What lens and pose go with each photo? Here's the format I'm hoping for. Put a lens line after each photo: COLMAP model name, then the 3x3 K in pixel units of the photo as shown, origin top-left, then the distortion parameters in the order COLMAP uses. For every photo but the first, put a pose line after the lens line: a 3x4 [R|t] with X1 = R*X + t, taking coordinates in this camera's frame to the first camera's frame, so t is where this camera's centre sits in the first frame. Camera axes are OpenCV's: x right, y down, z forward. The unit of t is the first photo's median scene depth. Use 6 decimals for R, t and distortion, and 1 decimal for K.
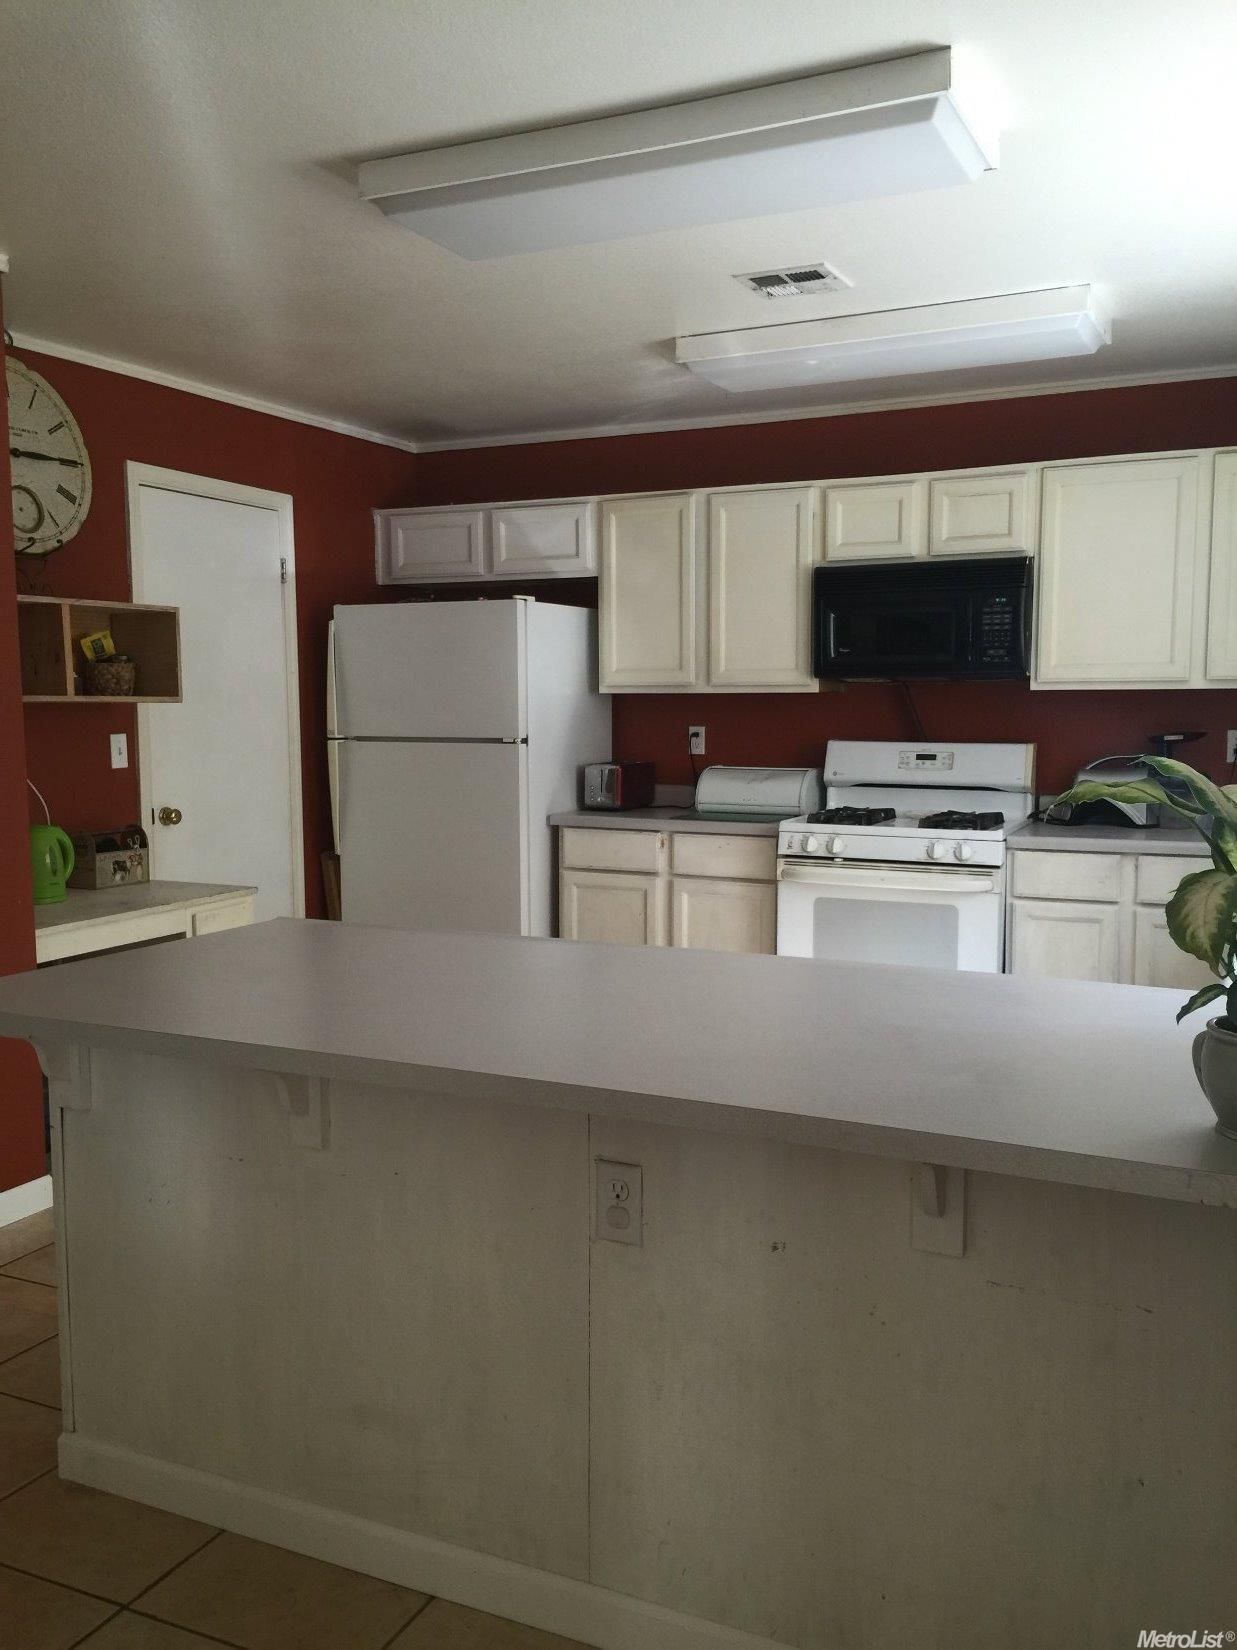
lens RADIAL K [[1397.7, 0, 618.5], [0, 1397.7, 825.0], [0, 0, 1]] dist [0.004095, -0.000994]
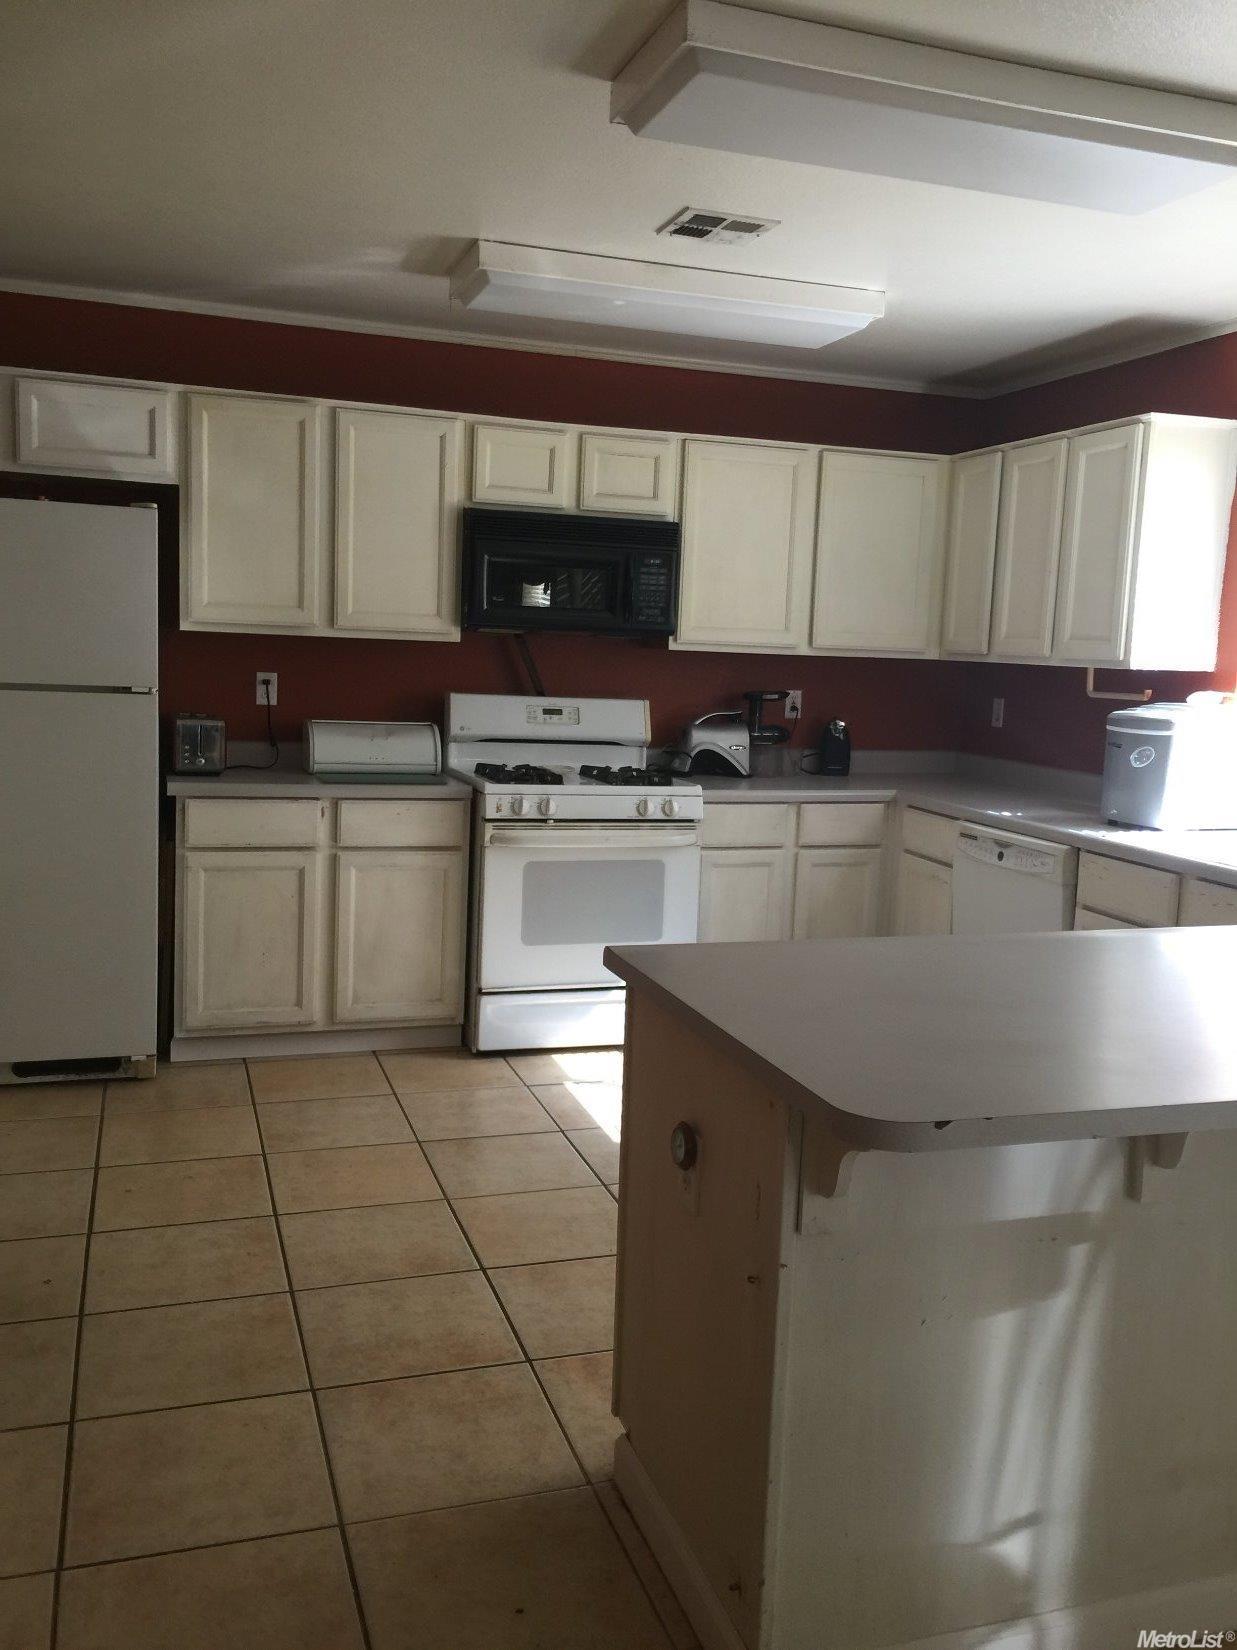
lens RADIAL K [[1417.7, 0, 623.6], [0, 1417.7, 802.8], [0, 0, 1]] dist [0.004612, -0.002446]
pose [[0.704542, -0.046224, 0.708155, -0.461646], [0.020240, 0.998779, 0.045057, -0.028575], [-0.709374, -0.017411, 0.704617, 0.257960]]
